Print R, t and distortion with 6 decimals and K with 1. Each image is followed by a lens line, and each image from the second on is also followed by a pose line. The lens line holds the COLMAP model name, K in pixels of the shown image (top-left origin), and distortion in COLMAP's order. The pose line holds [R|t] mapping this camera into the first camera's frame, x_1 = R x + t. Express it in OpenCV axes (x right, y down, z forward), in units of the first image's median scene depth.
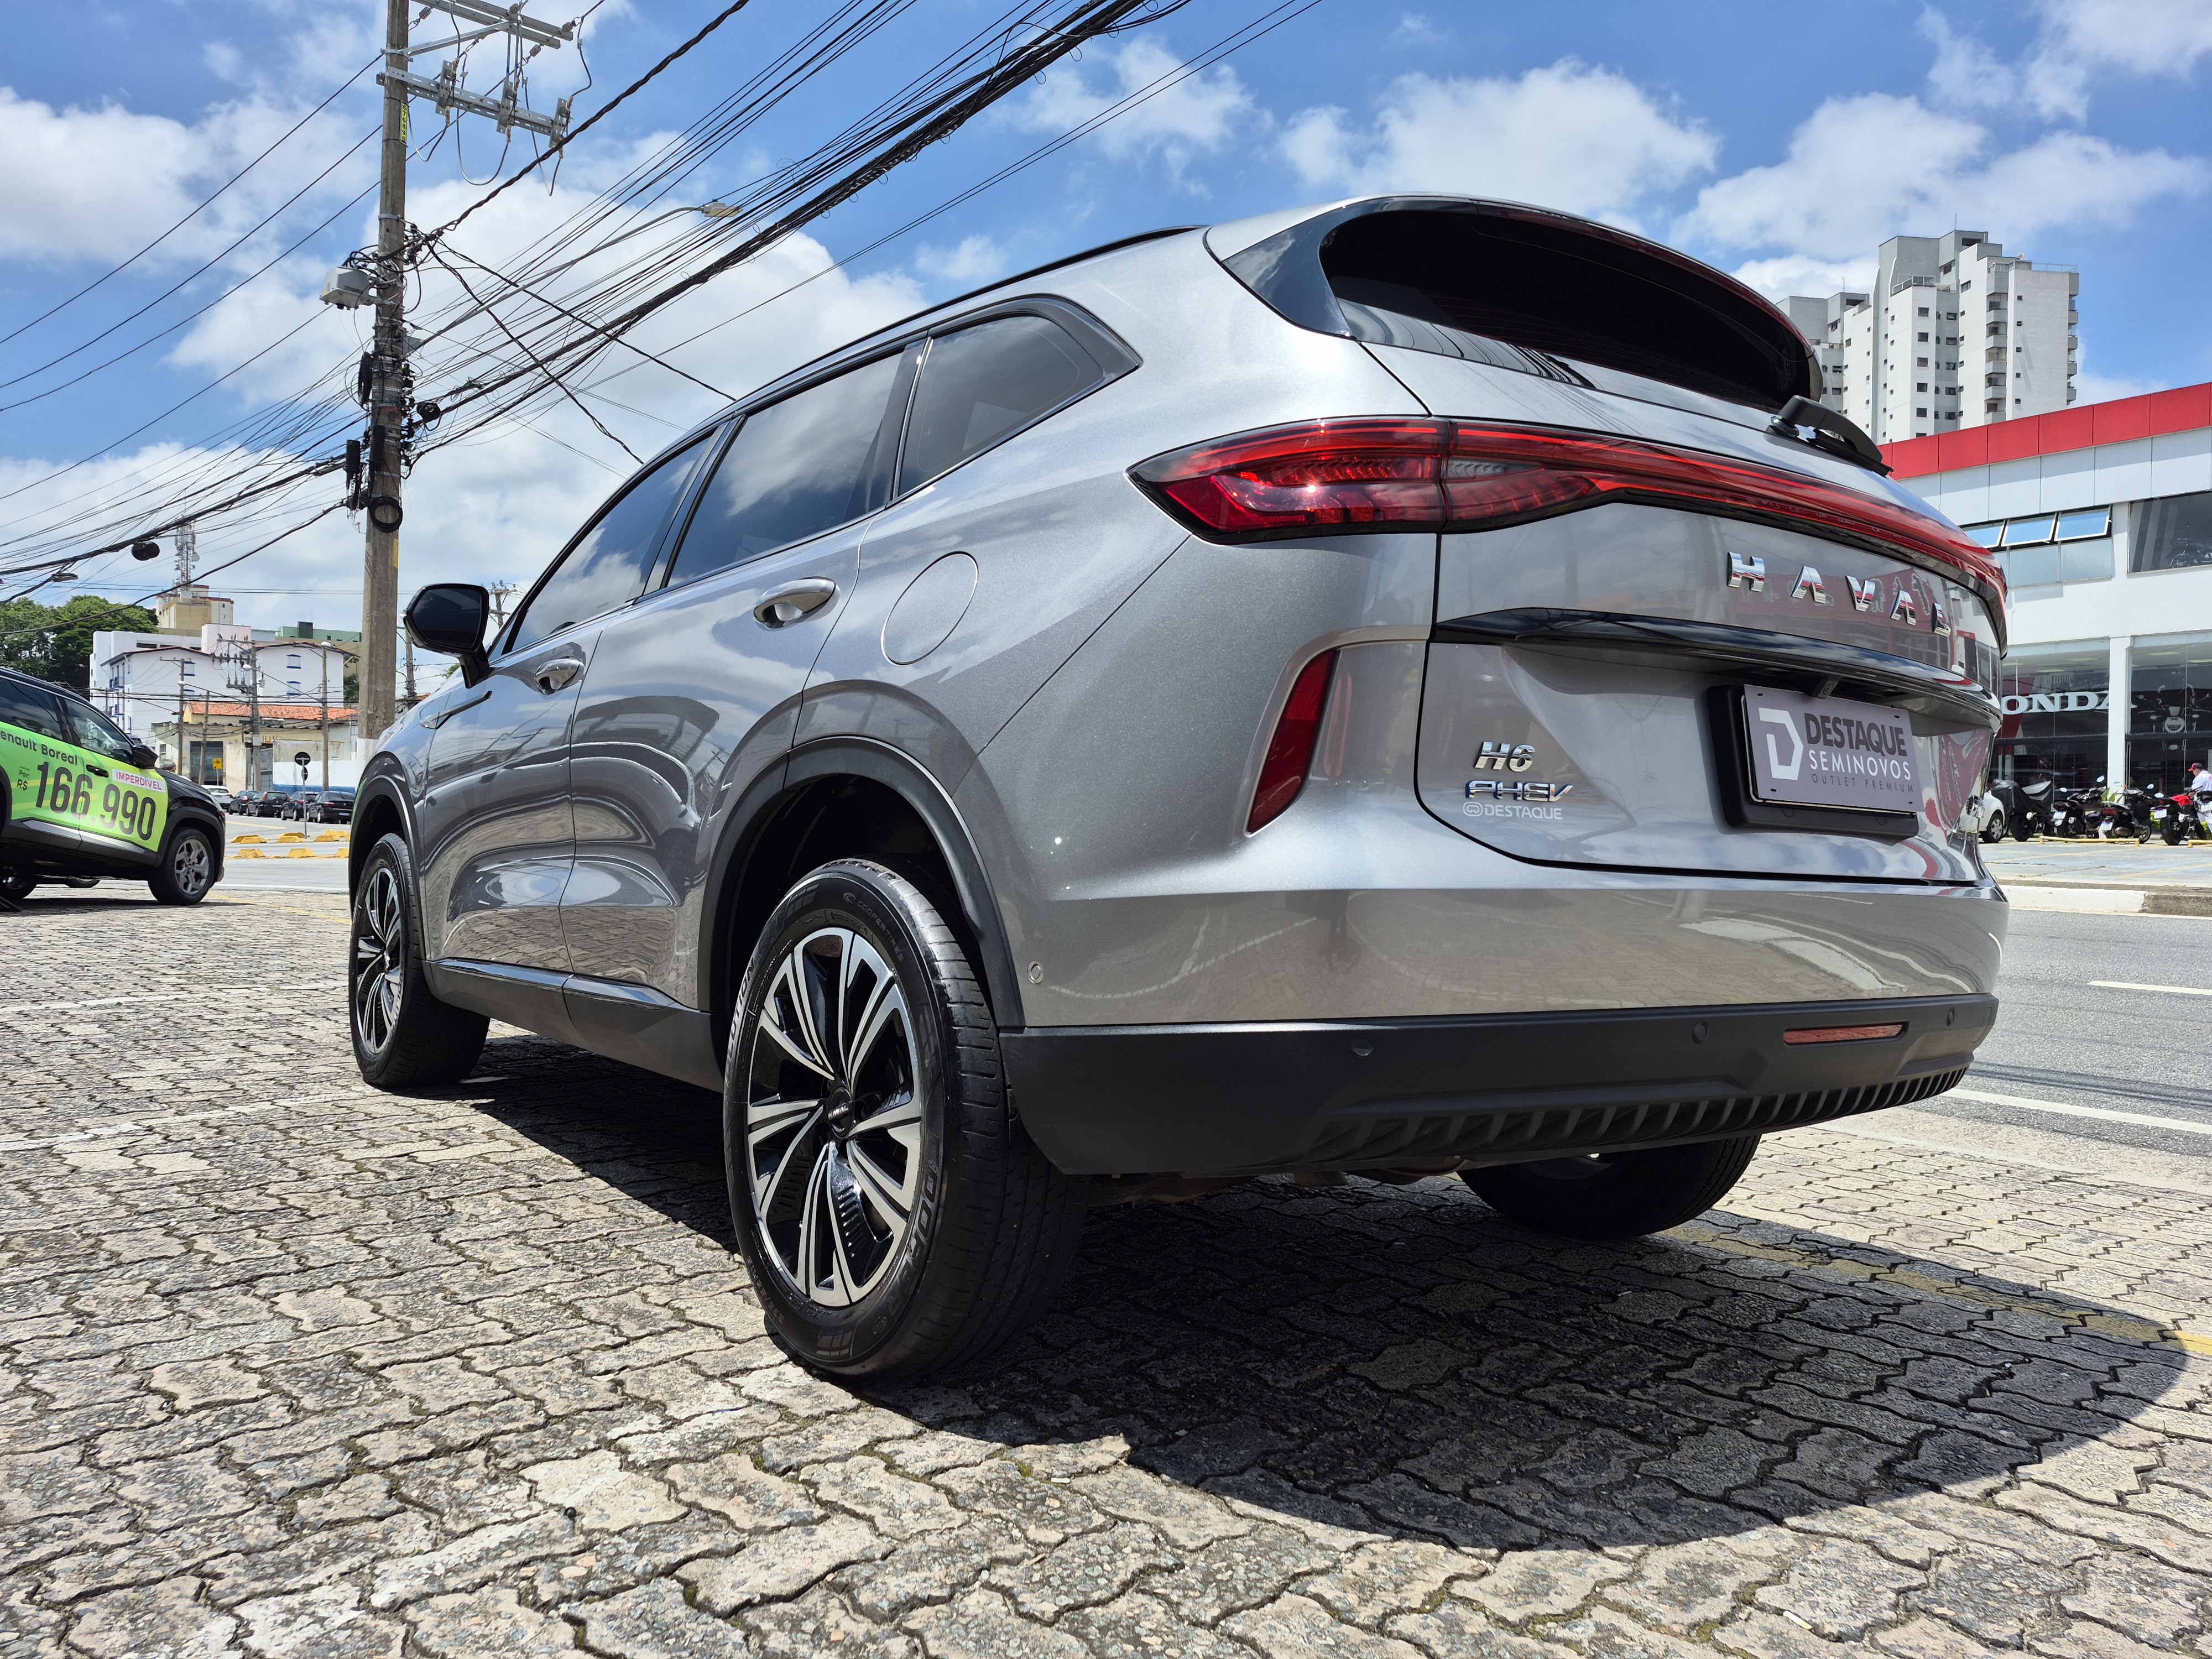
lens RADIAL K [[1543.6, 0, 1076.8], [0, 1543.6, 827.0], [0, 0, 1]] dist [0.013819, -0.003912]
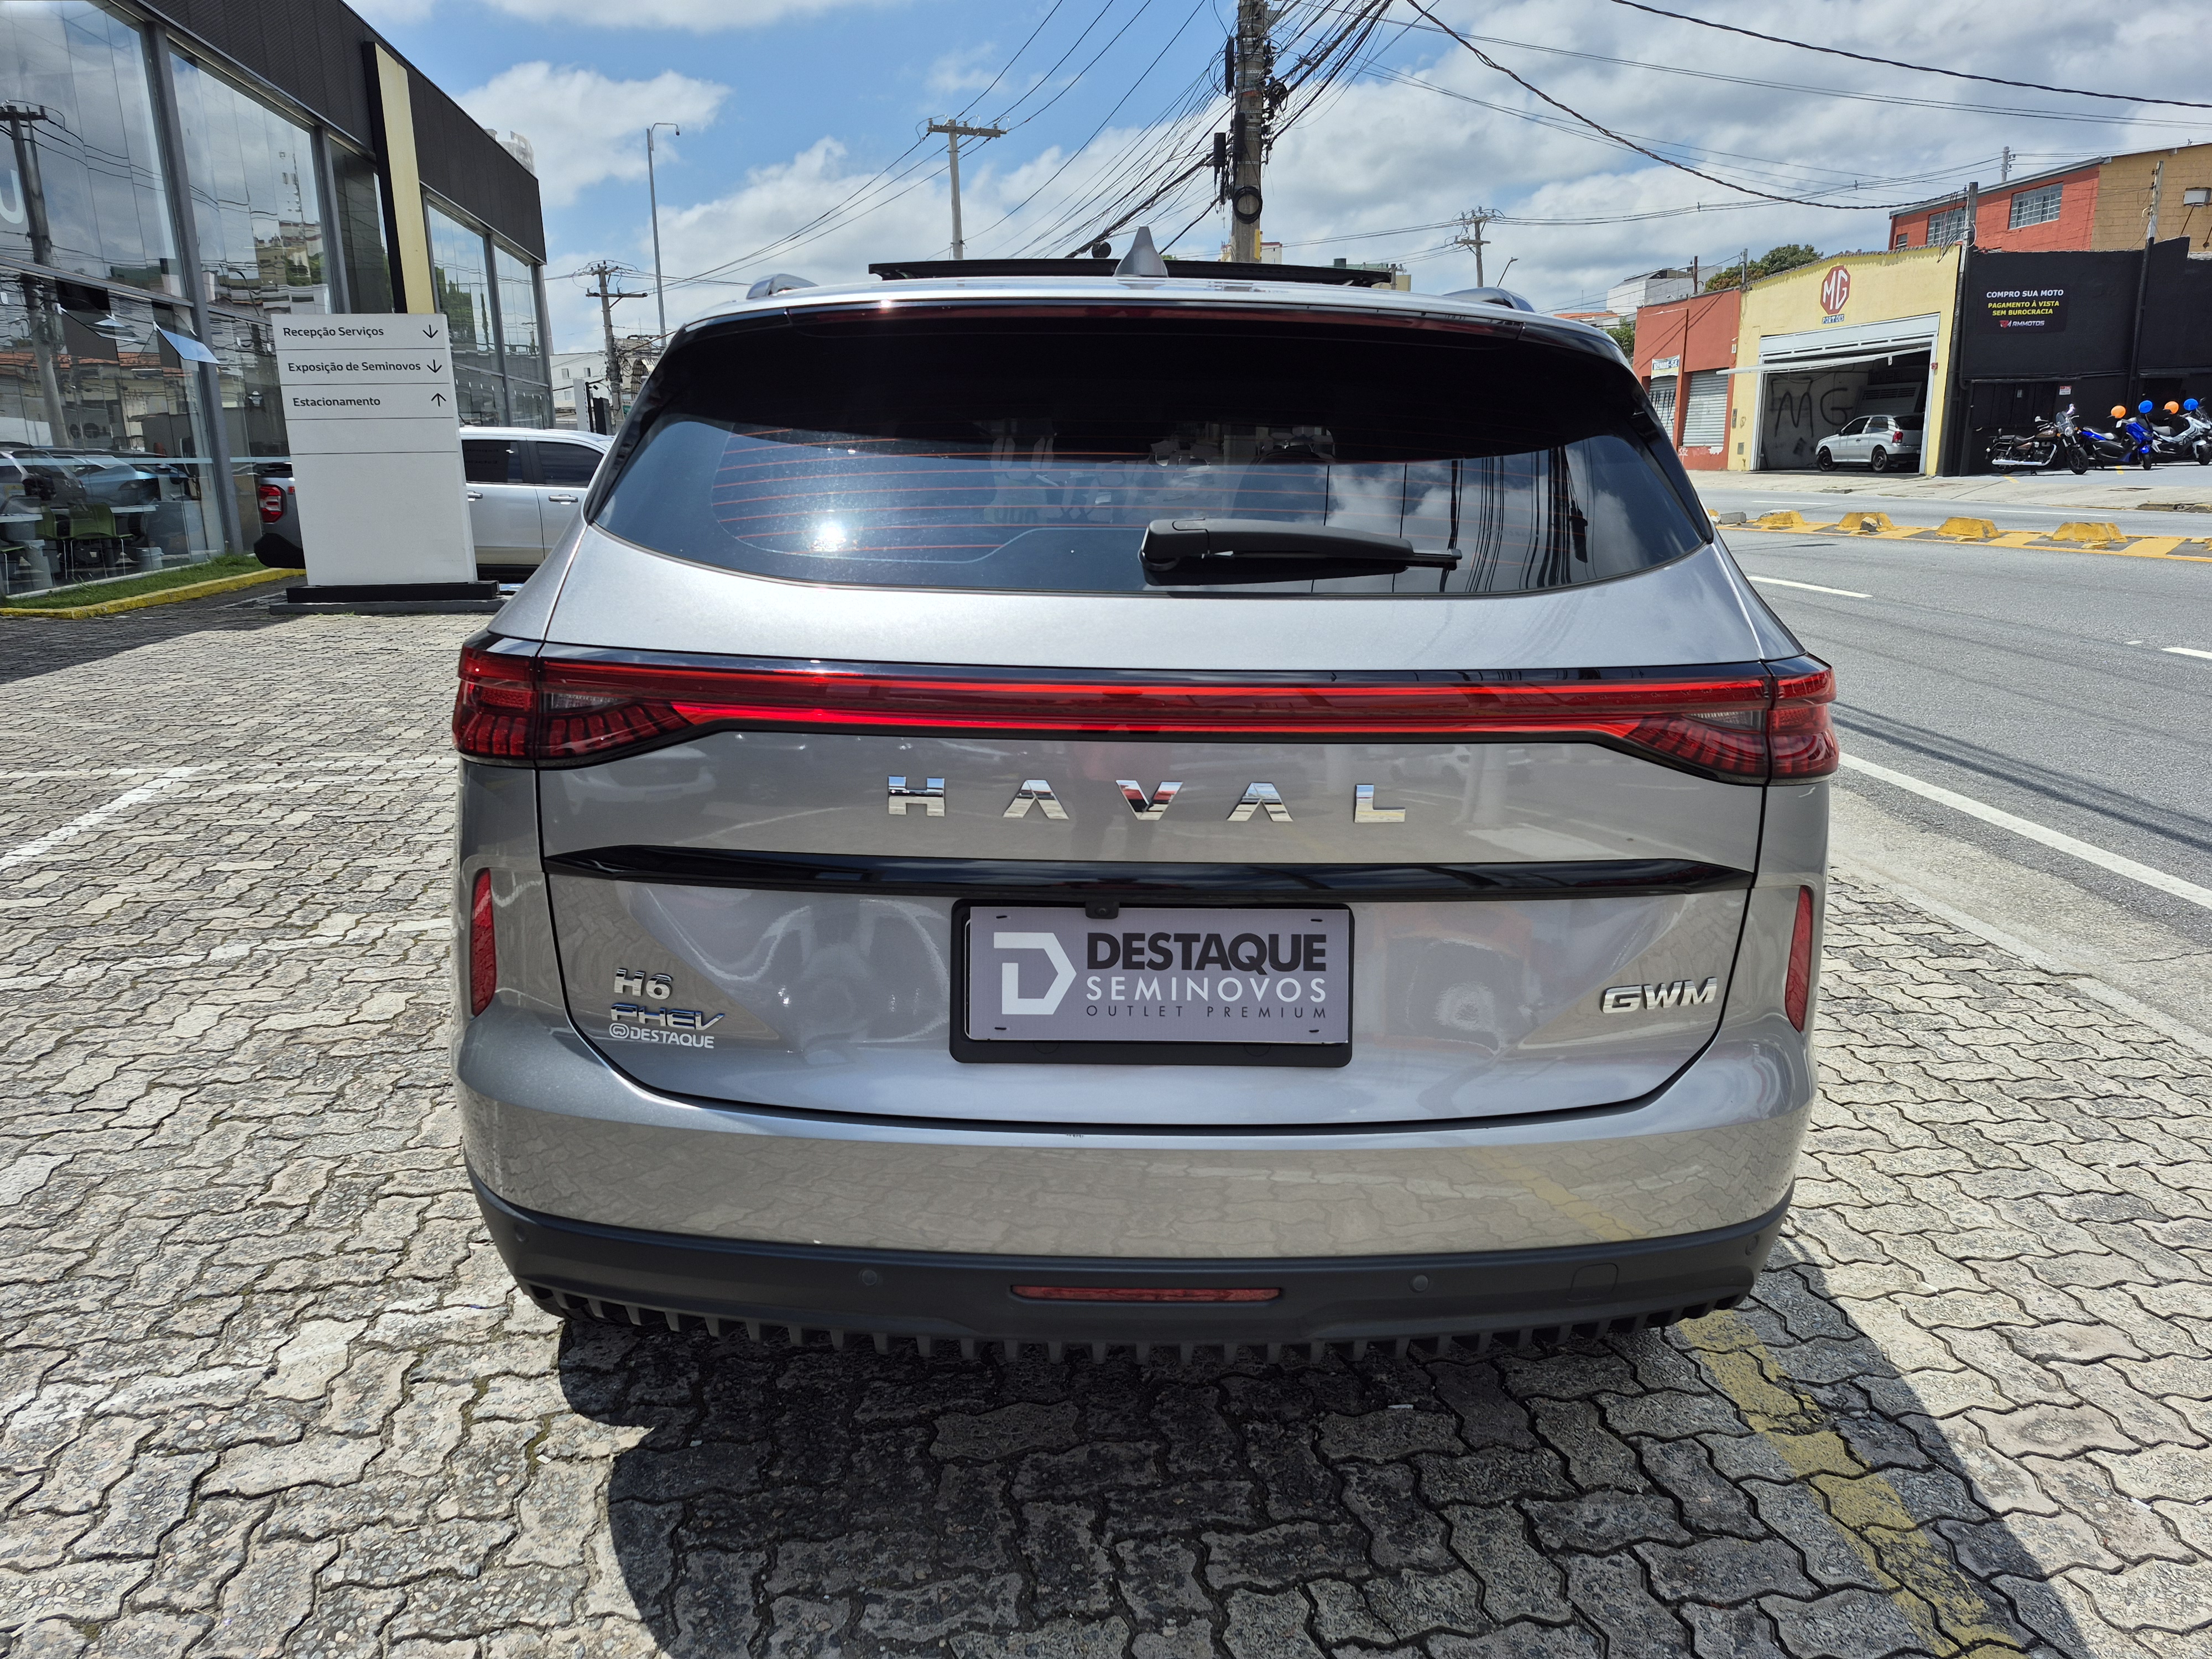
lens RADIAL K [[1540.7, 0, 1076.9], [0, 1540.7, 793.6], [0, 0, 1]] dist [0.032898, -0.026279]
pose [[0.812880, 0.099781, -0.573821, 0.901610], [0.026683, 0.977801, 0.207828, -0.309270], [0.581820, -0.184250, 0.792173, 0.334156]]
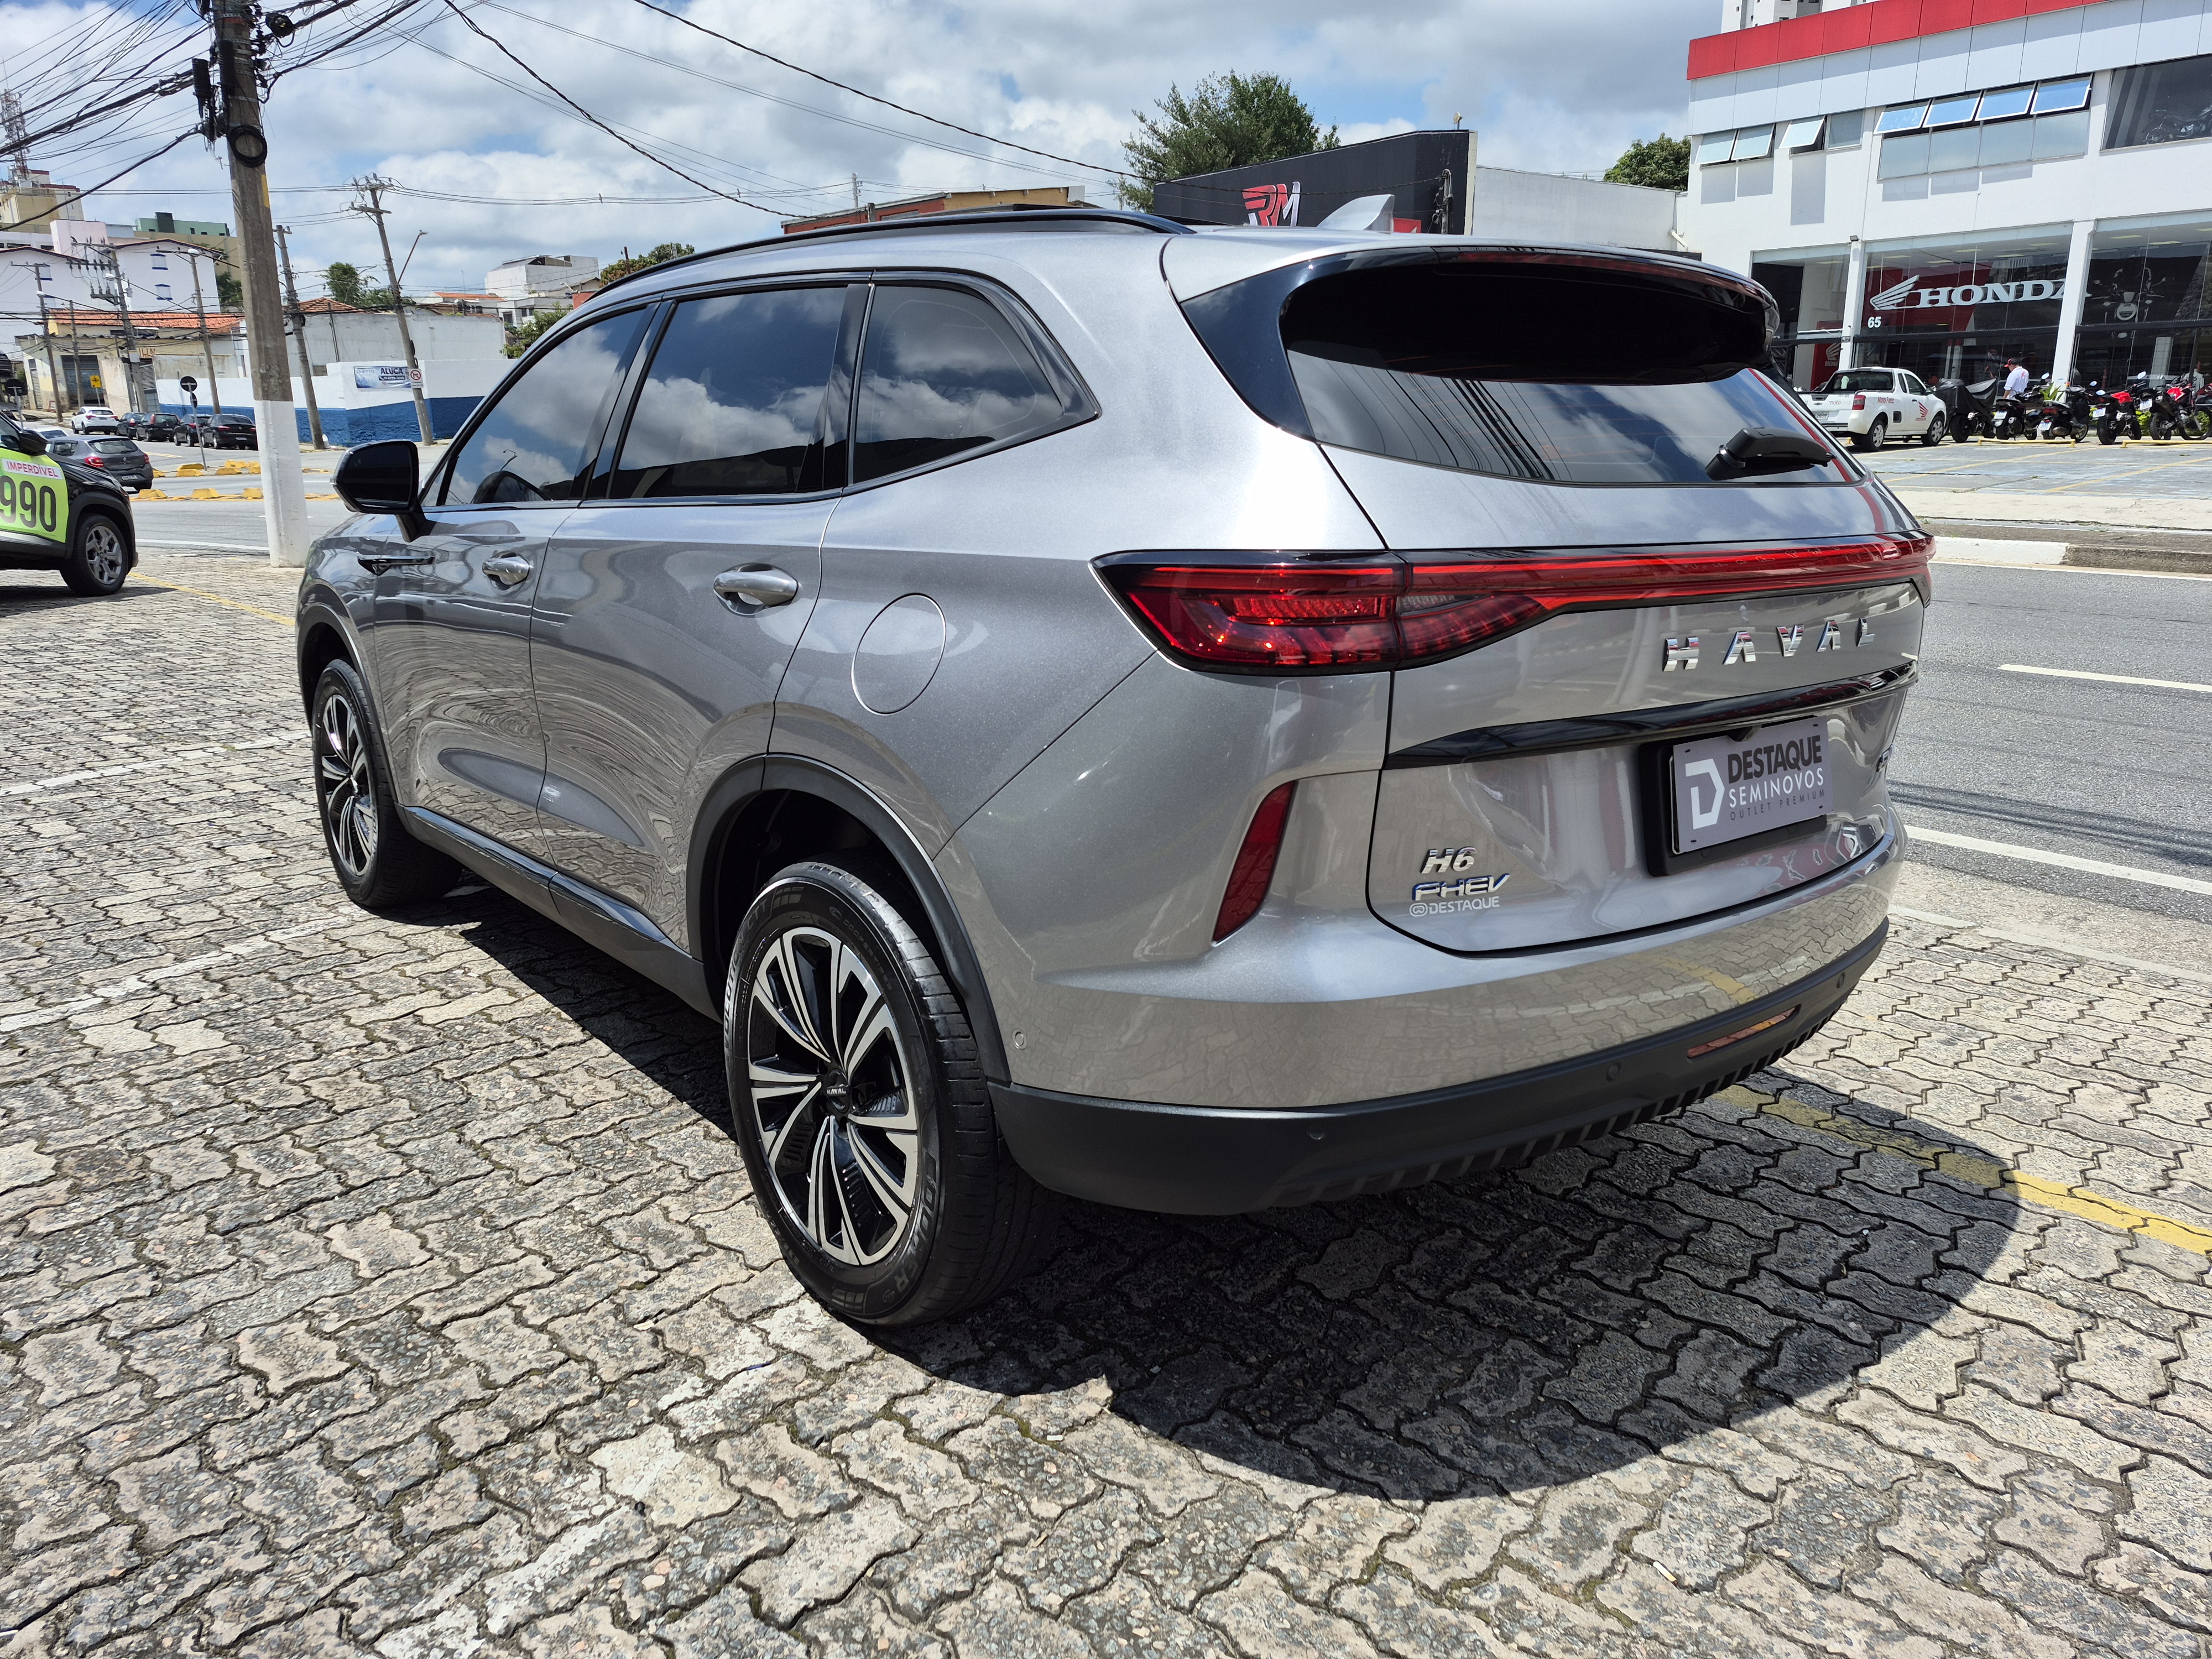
lens RADIAL K [[1540.7, 0, 1076.9], [0, 1540.7, 793.6], [0, 0, 1]] dist [0.032898, -0.026279]
pose [[0.998811, -0.034871, 0.034054, -0.015385], [0.025932, 0.971767, 0.234515, -0.297996], [-0.041271, -0.233353, 0.971516, -0.024257]]
